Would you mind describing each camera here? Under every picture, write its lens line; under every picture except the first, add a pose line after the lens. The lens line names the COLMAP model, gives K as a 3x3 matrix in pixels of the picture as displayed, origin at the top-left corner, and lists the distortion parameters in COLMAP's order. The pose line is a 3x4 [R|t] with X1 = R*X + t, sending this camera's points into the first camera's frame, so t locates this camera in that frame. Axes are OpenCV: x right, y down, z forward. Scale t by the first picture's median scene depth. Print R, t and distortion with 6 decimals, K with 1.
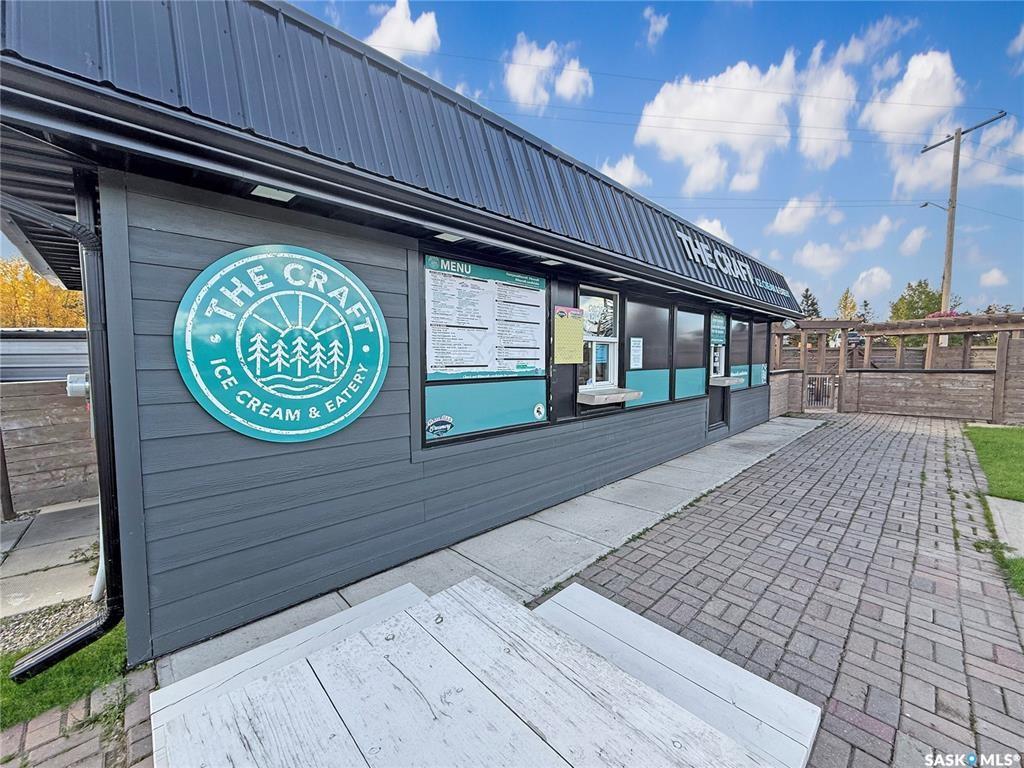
lens RADIAL K [[402.9, 0, 508.6], [0, 402.9, 385.9], [0, 0, 1]] dist [0.001368, -0.000061]
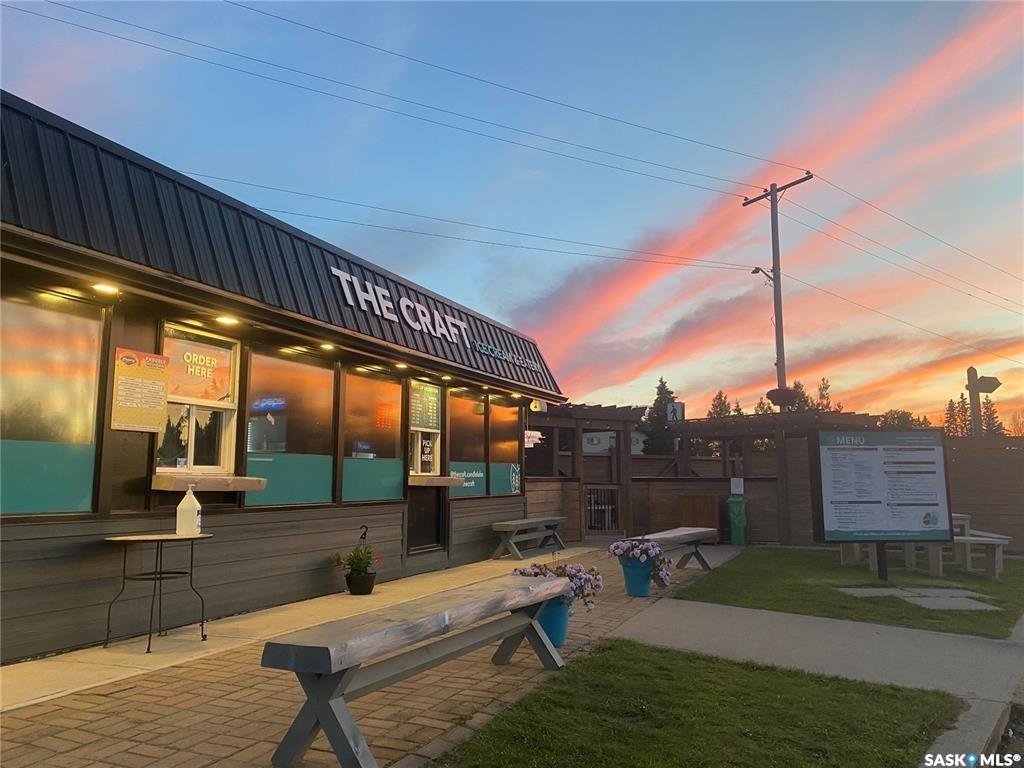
lens RADIAL K [[779.8, 0, 512.0], [0, 779.8, 384.0], [0, 0, 1]] dist [0.064120, -0.000218]
pose [[0.916548, 0.055447, 0.396063, 0.235994], [0.022293, 0.981719, -0.189024, 0.165066], [-0.399304, 0.182079, 0.898557, -0.597134]]
